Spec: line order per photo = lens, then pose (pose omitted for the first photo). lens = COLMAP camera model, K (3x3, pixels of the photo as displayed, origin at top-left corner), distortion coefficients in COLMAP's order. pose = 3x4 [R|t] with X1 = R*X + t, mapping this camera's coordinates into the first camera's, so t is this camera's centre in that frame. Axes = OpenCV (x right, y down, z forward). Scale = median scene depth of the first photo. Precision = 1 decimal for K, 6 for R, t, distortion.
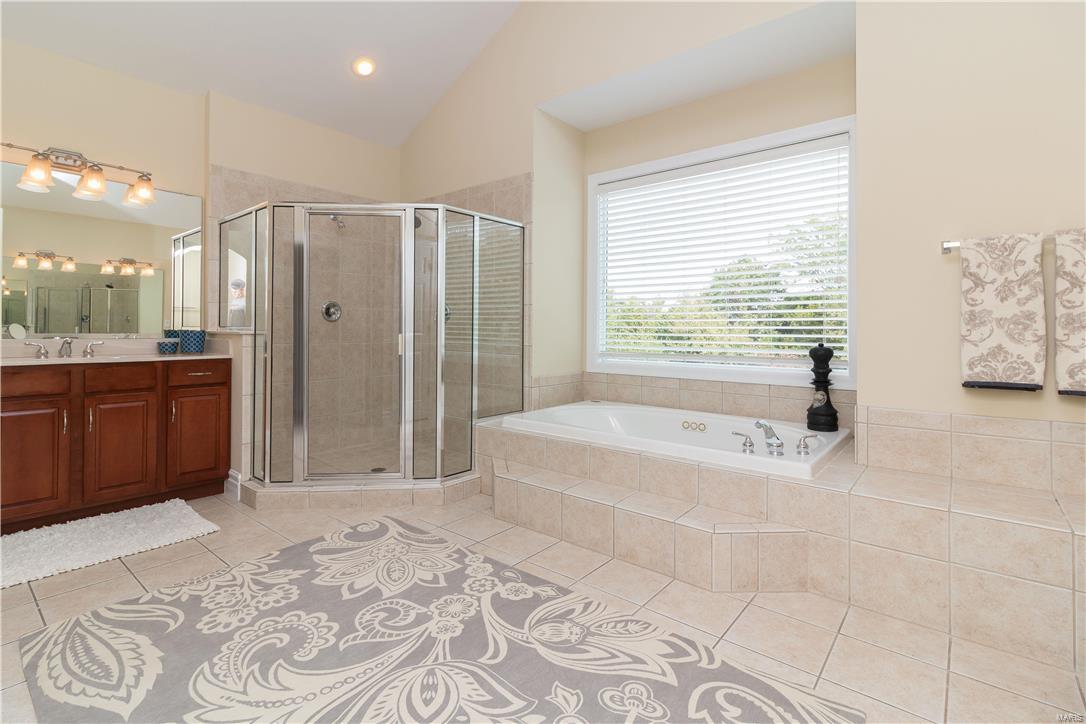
lens RADIAL K [[501.5, 0, 538.4], [0, 501.5, 321.4], [0, 0, 1]] dist [-0.001976, 0.000823]
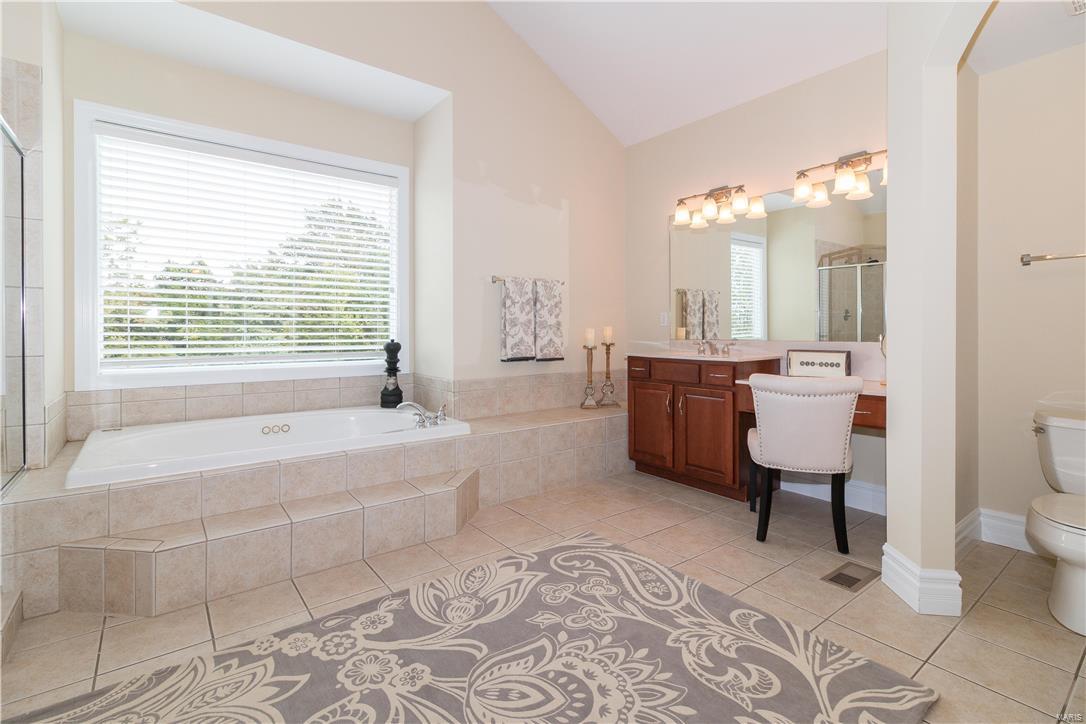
lens RADIAL K [[501.5, 0, 512.9], [0, 501.5, 330.5], [0, 0, 1]] dist [-0.001976, 0.000823]
pose [[0.255953, -0.008064, 0.966656, -0.874906], [-0.015635, 0.999800, 0.012480, 0.001249], [-0.966563, -0.018308, 0.255775, 0.560061]]
